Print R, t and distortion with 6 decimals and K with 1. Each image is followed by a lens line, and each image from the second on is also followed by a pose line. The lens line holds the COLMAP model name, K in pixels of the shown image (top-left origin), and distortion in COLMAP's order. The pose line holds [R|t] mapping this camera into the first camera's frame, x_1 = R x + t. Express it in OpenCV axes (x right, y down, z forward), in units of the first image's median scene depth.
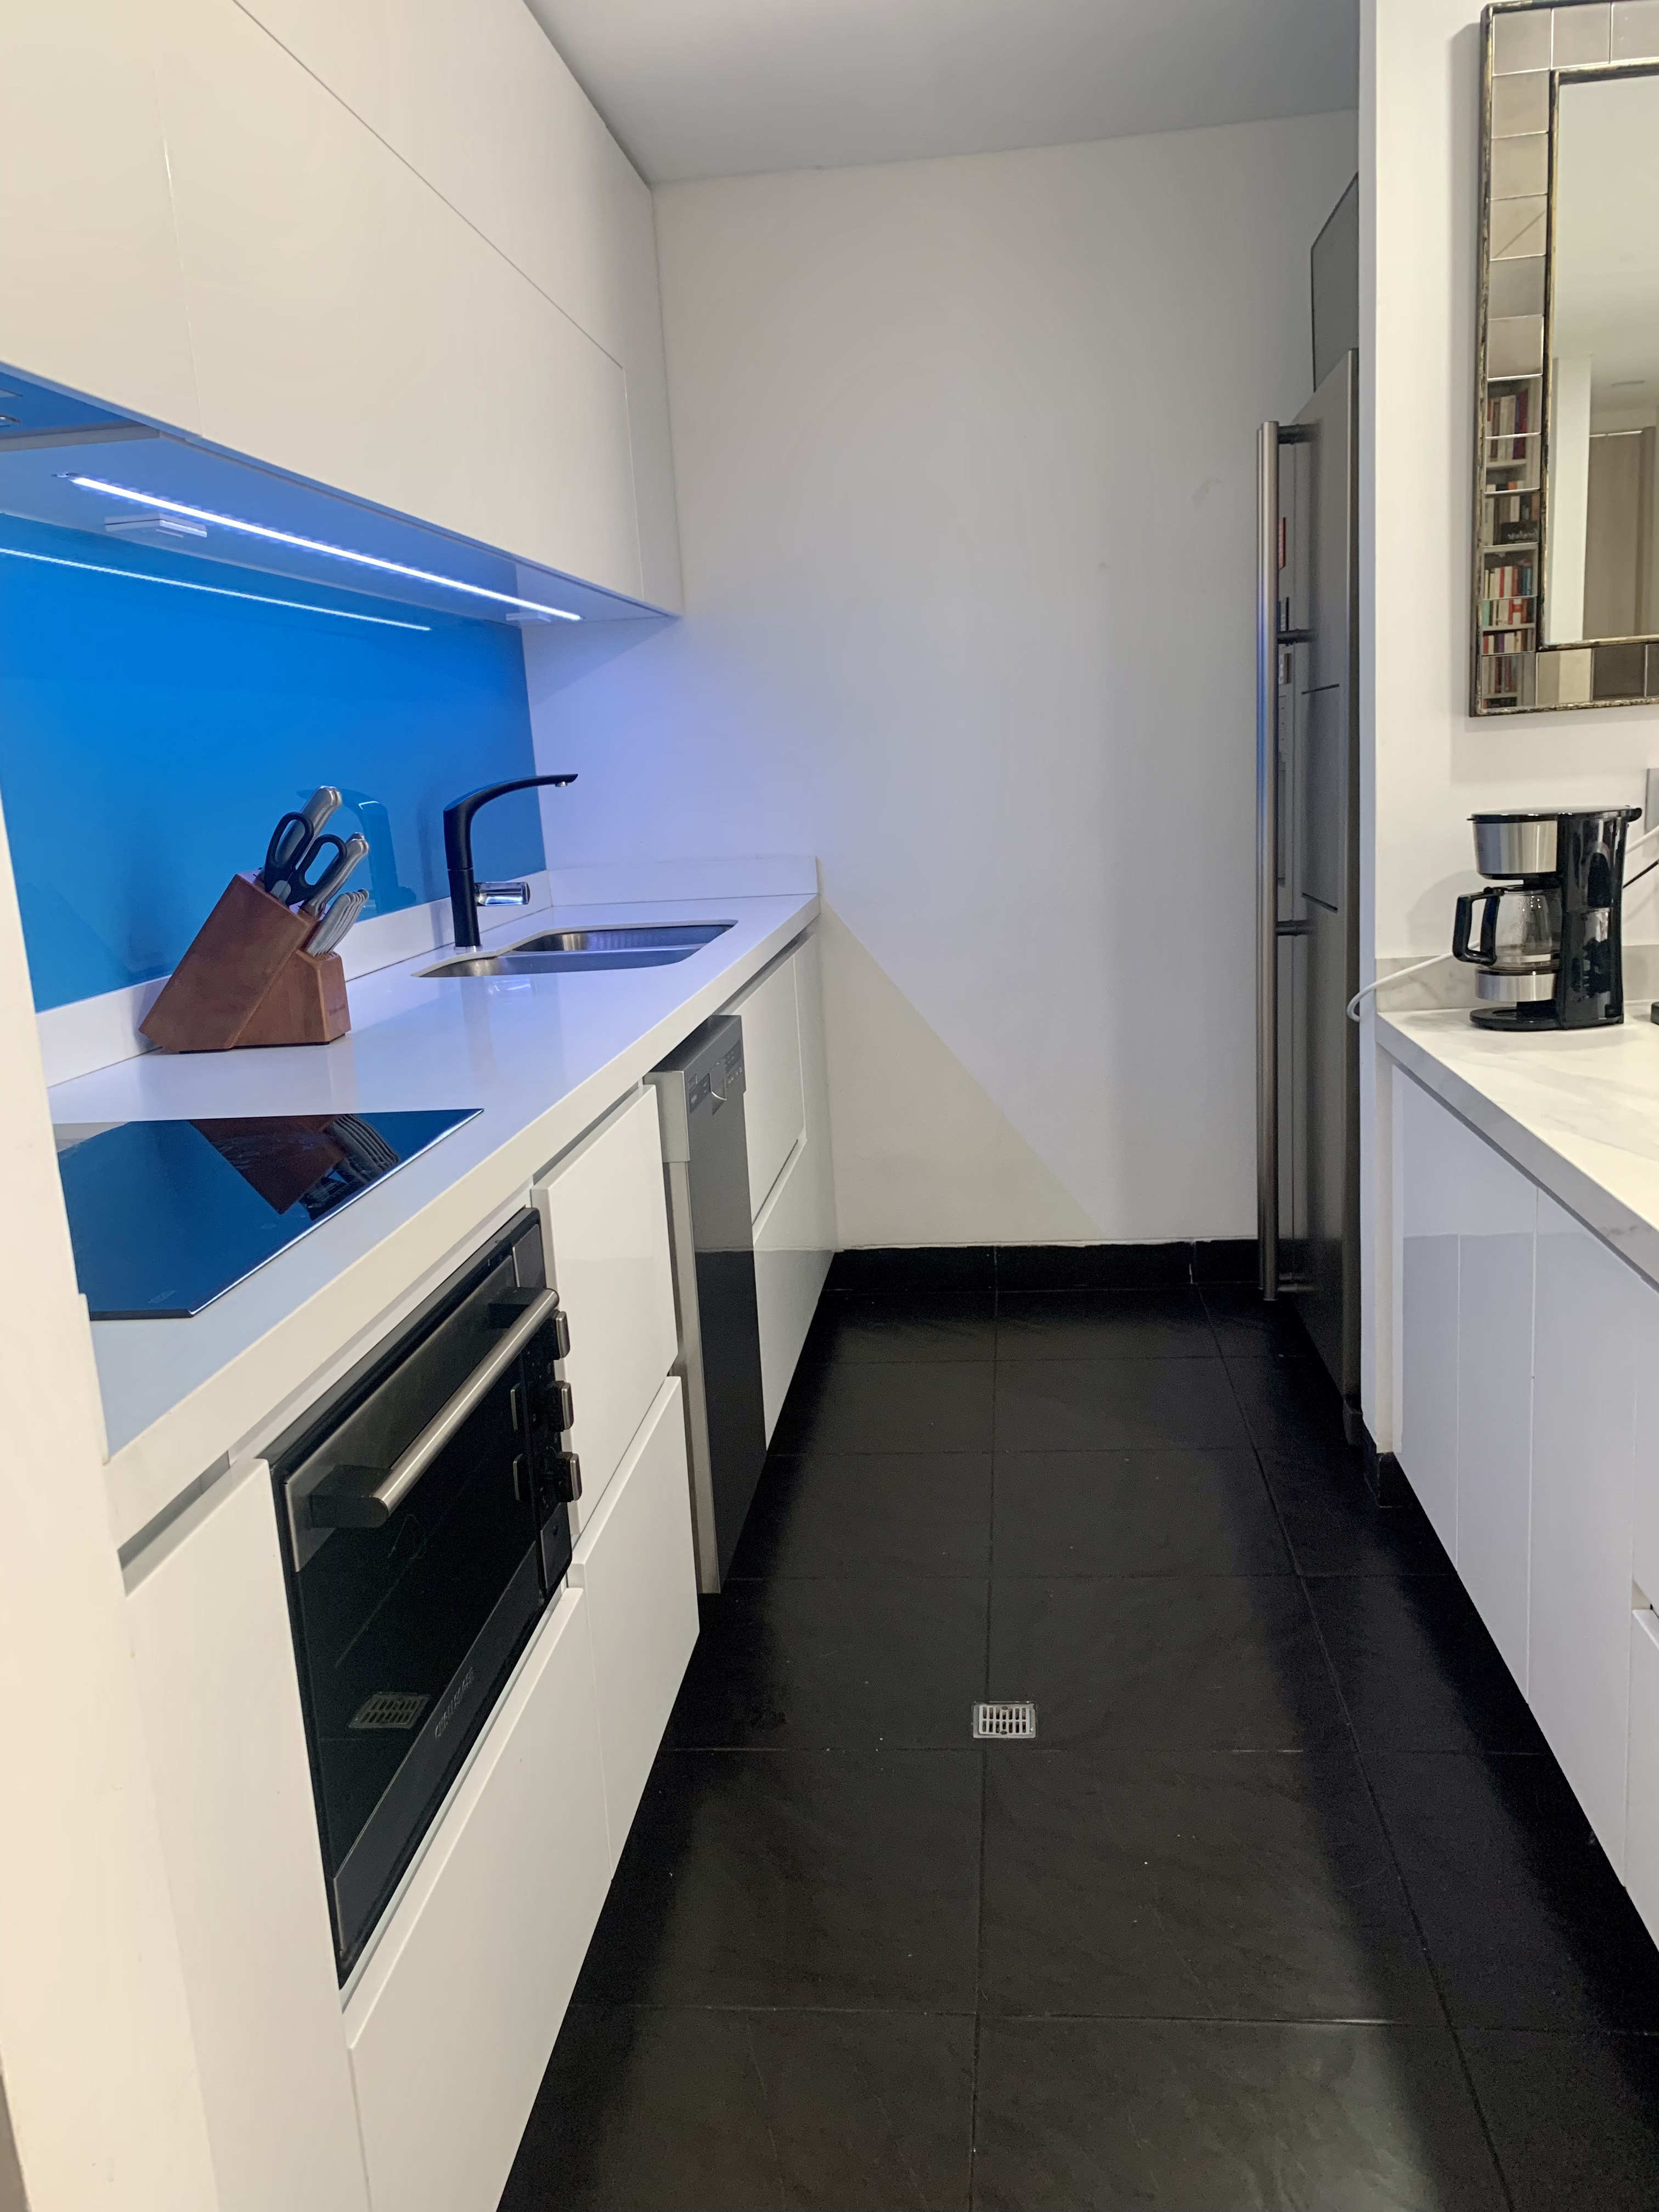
lens RADIAL K [[1719.3, 0, 829.5], [0, 1719.3, 1106.0], [0, 0, 1]] dist [0.050371, -0.063056]
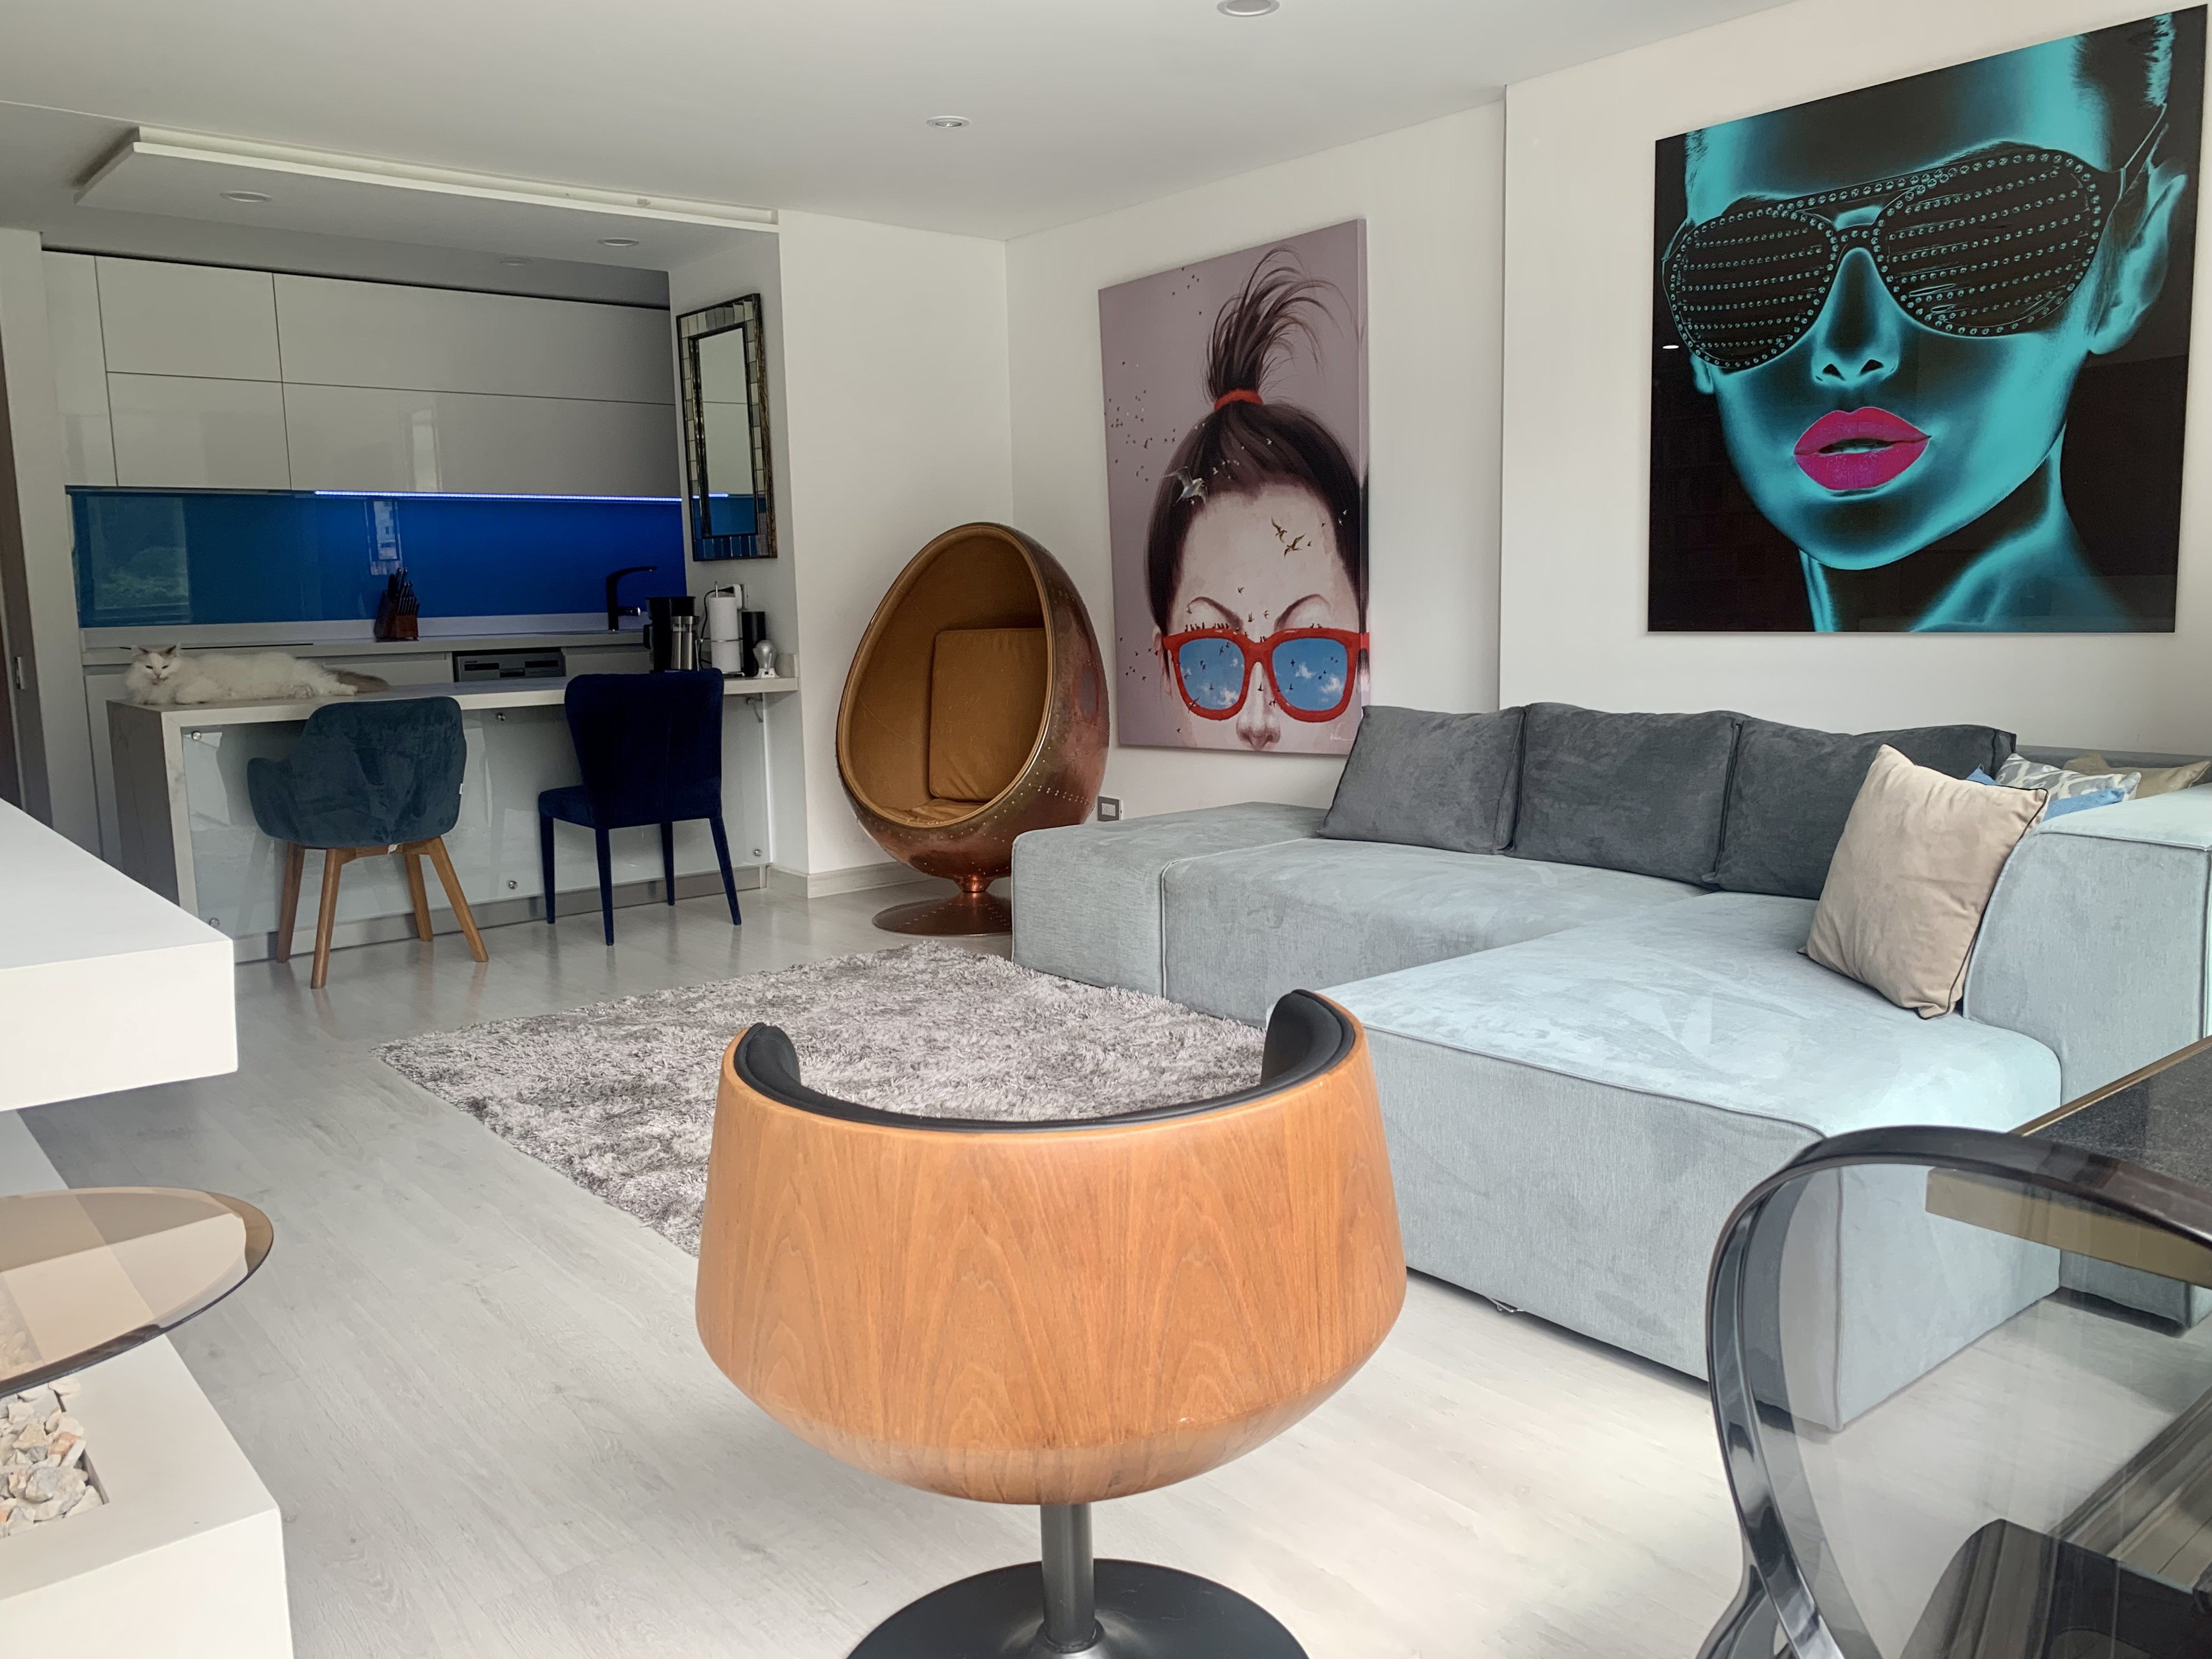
lens RADIAL K [[1719.3, 0, 1106.0], [0, 1719.3, 829.5], [0, 0, 1]] dist [0.050371, -0.063056]
pose [[0.717363, 0.151795, -0.679962, 2.836607], [-0.166620, 0.985034, 0.044114, -0.043146], [0.676482, 0.081650, 0.731919, -0.514710]]
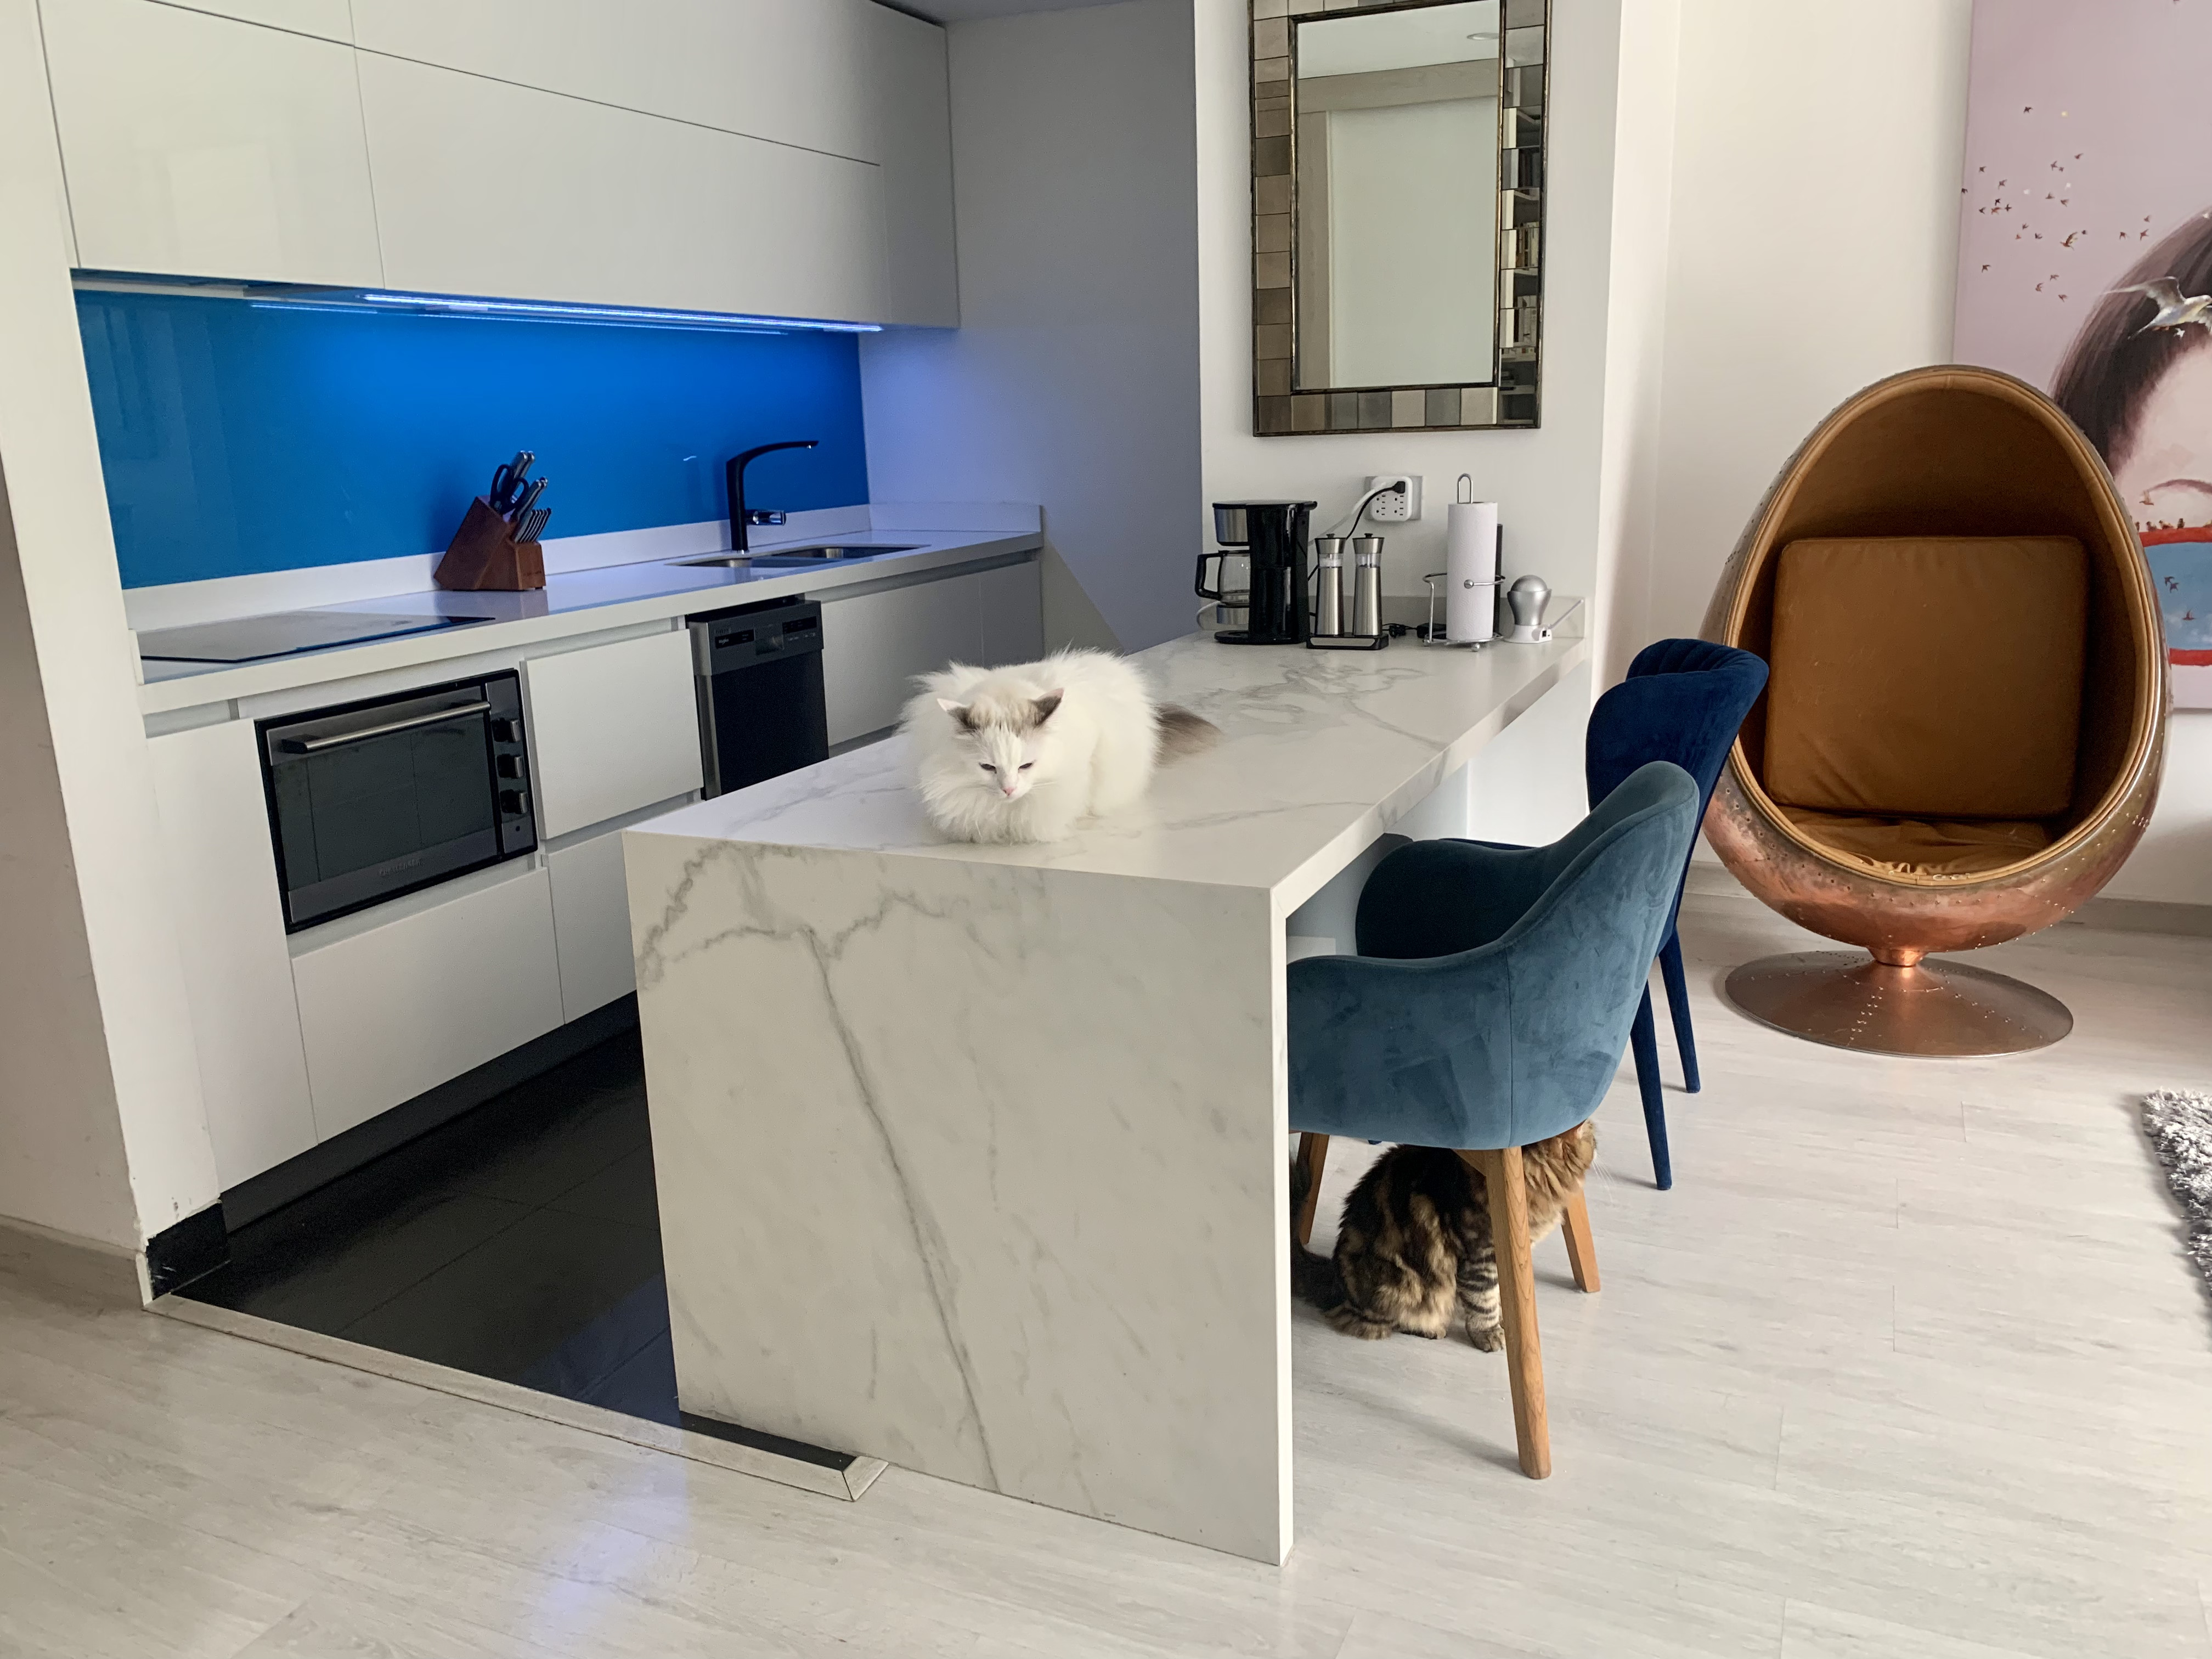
lens RADIAL K [[1719.3, 0, 1106.0], [0, 1719.3, 829.5], [0, 0, 1]] dist [0.050371, -0.063056]
pose [[0.951821, 0.109700, -0.286361, 0.754765], [-0.095006, 0.993368, 0.064758, 0.032716], [0.291566, -0.034432, 0.955931, -0.517831]]
